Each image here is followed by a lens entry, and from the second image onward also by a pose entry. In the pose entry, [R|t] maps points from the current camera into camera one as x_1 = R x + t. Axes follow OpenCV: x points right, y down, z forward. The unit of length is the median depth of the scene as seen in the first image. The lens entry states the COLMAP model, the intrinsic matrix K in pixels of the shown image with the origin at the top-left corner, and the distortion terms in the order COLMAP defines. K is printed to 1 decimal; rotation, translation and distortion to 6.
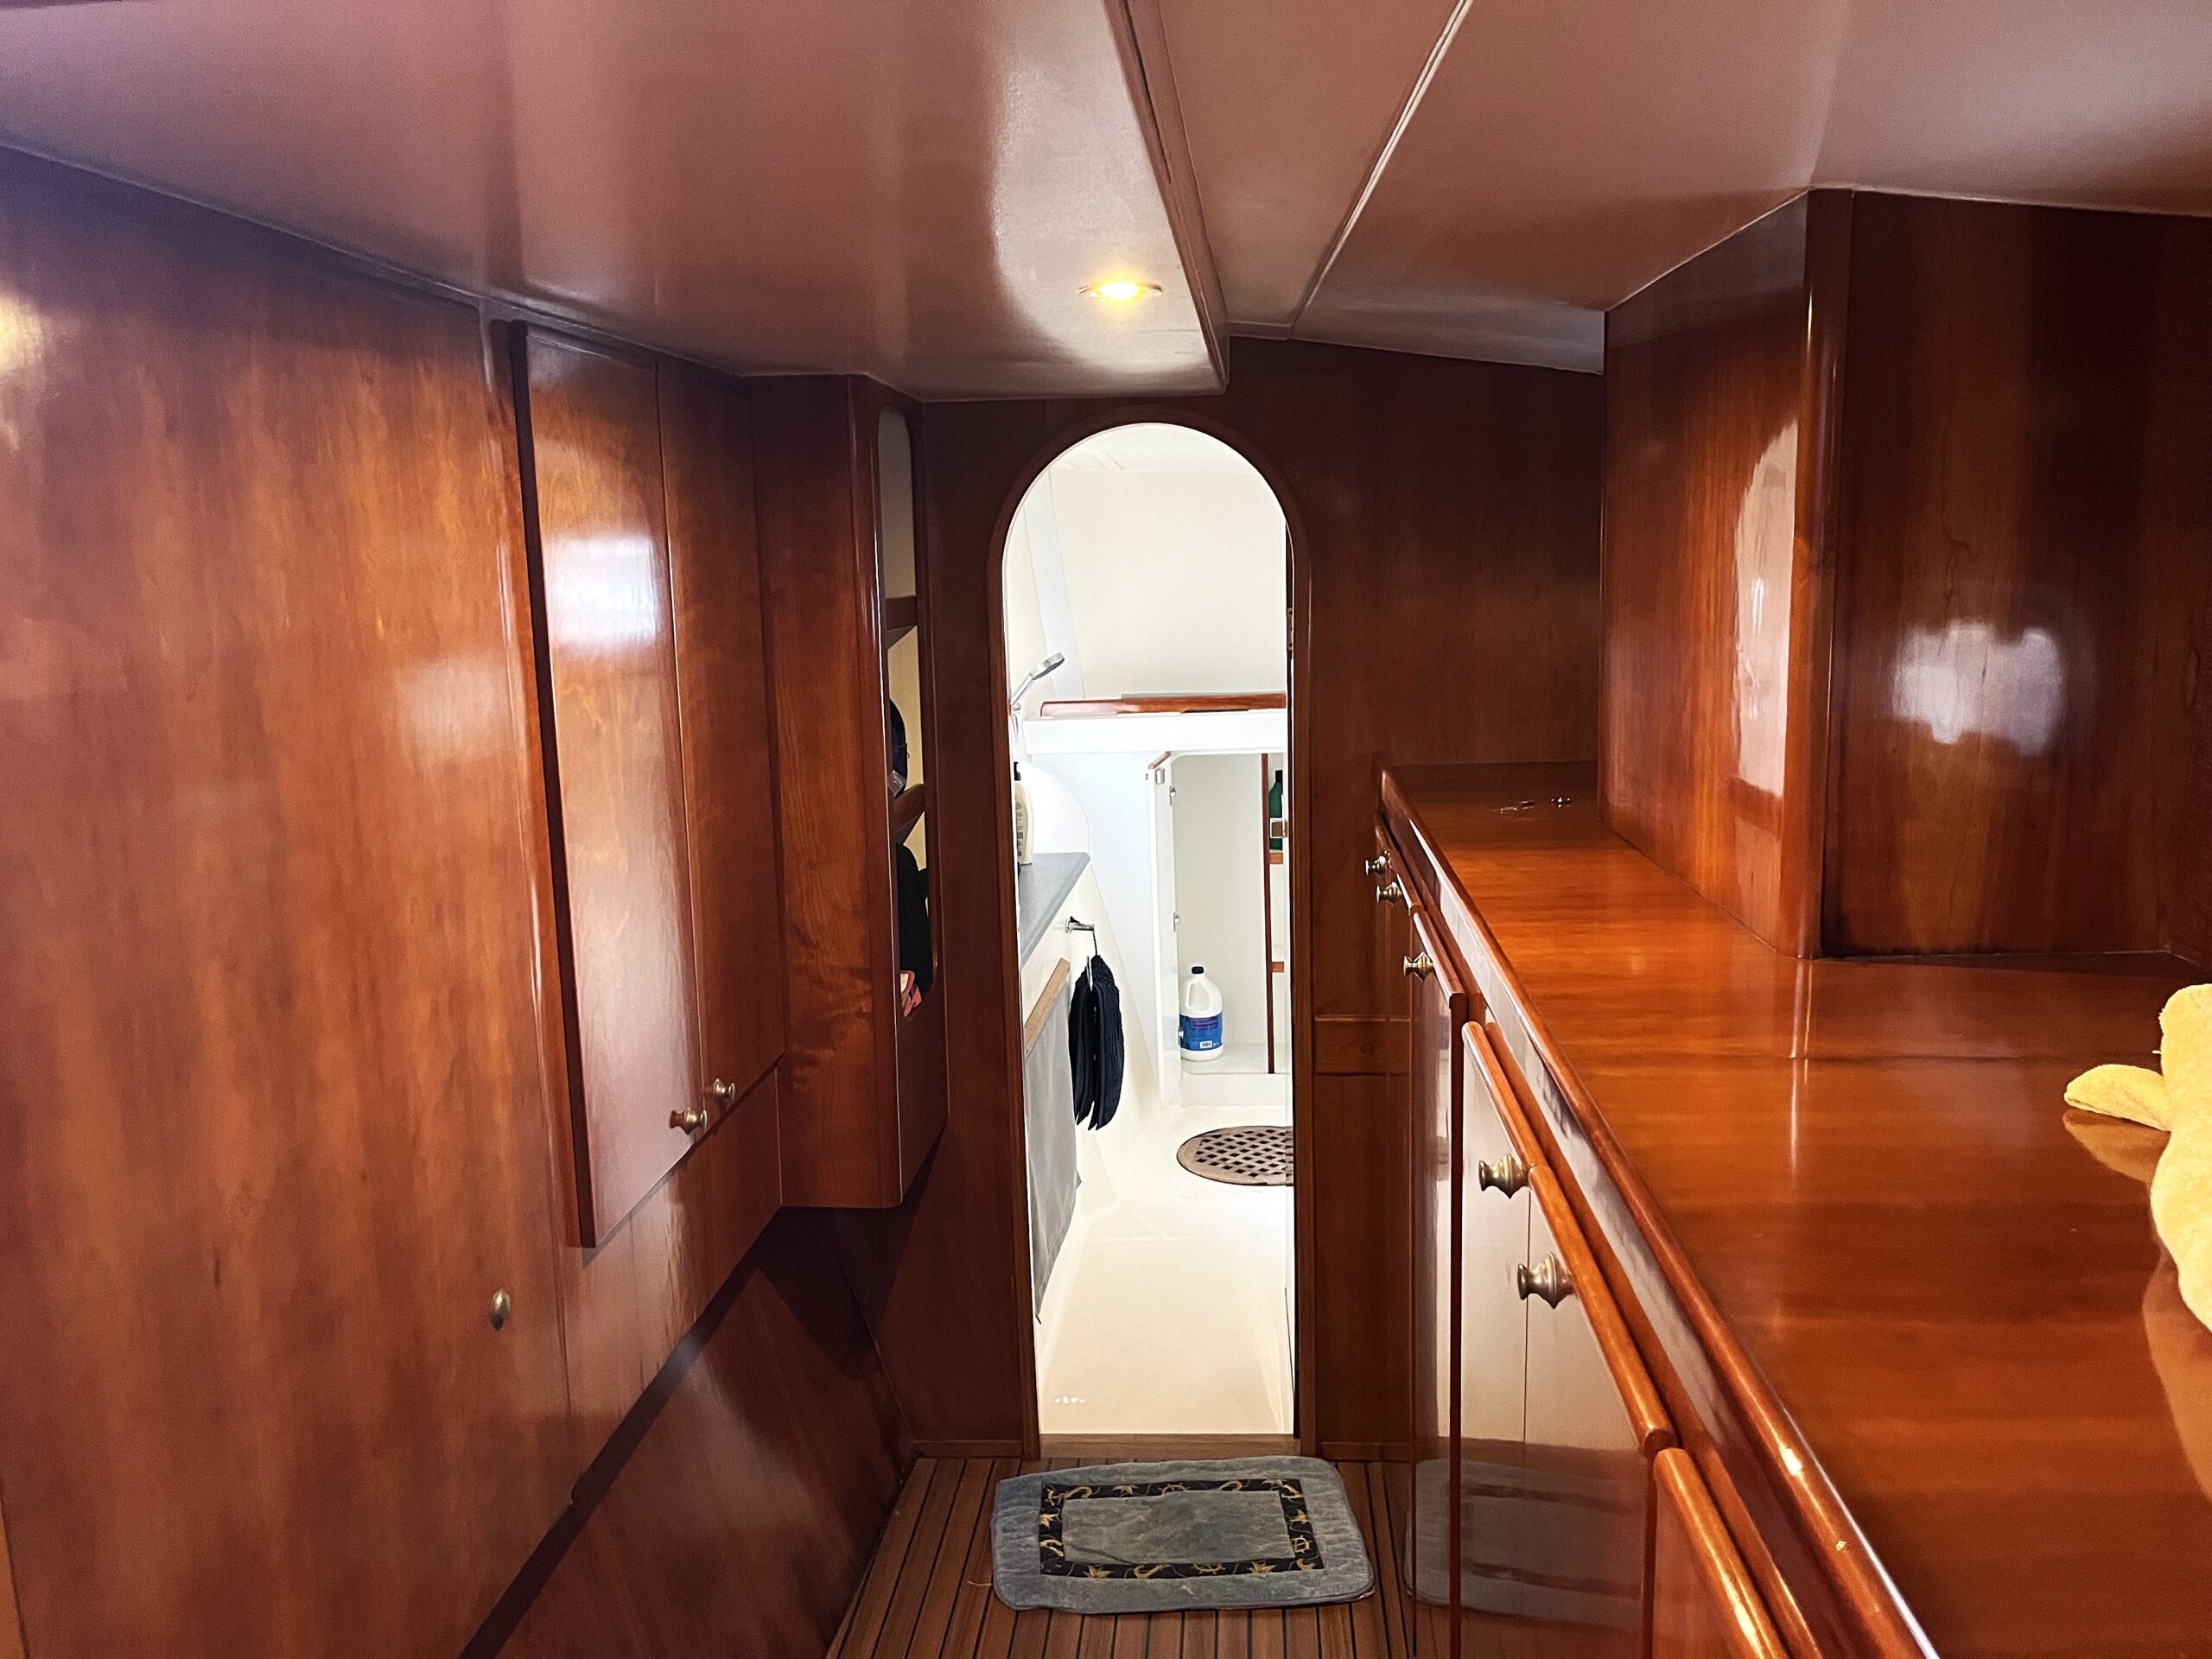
lens RADIAL K [[1697.9, 0, 1106.1], [0, 1697.9, 826.3], [0, 0, 1]] dist [0.029393, -0.044890]
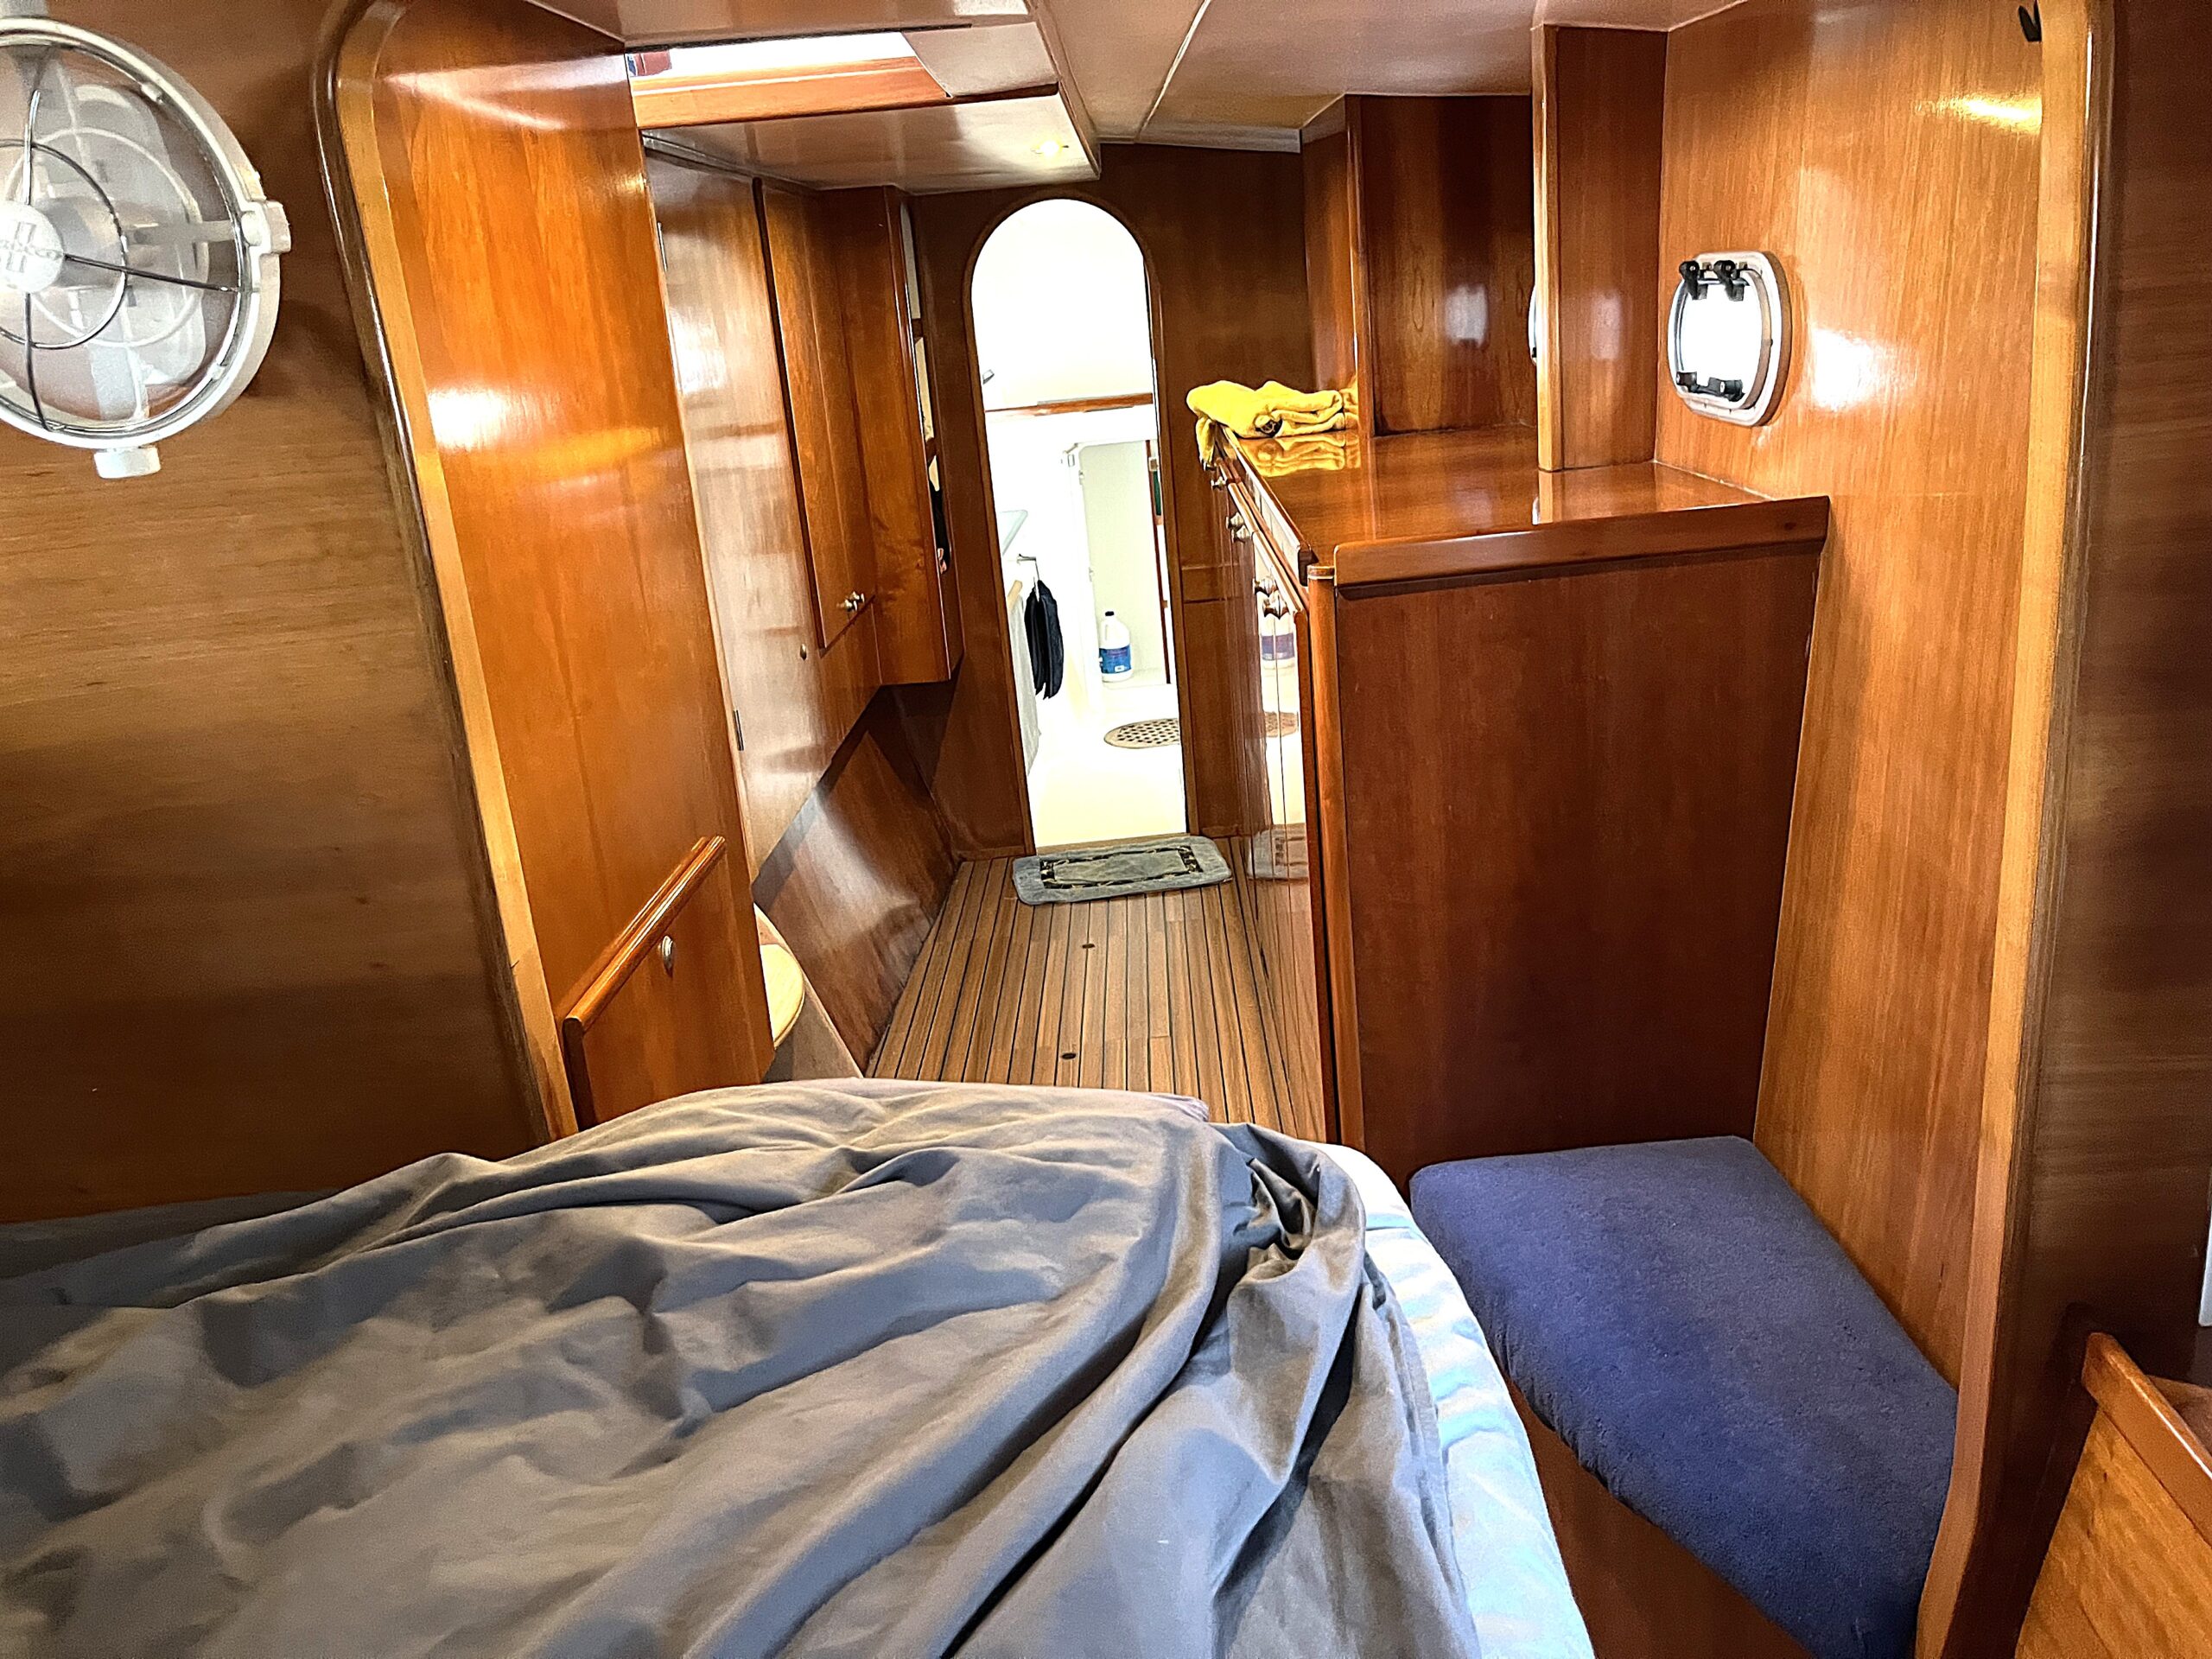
lens RADIAL K [[1697.9, 0, 1146.7], [0, 1697.9, 858.9], [0, 0, 1]] dist [0.029393, -0.044890]
pose [[0.994261, -0.080863, 0.070047, -0.052496], [0.069691, 0.986316, 0.149411, 0.147048], [-0.081170, -0.143672, 0.986291, -0.712335]]
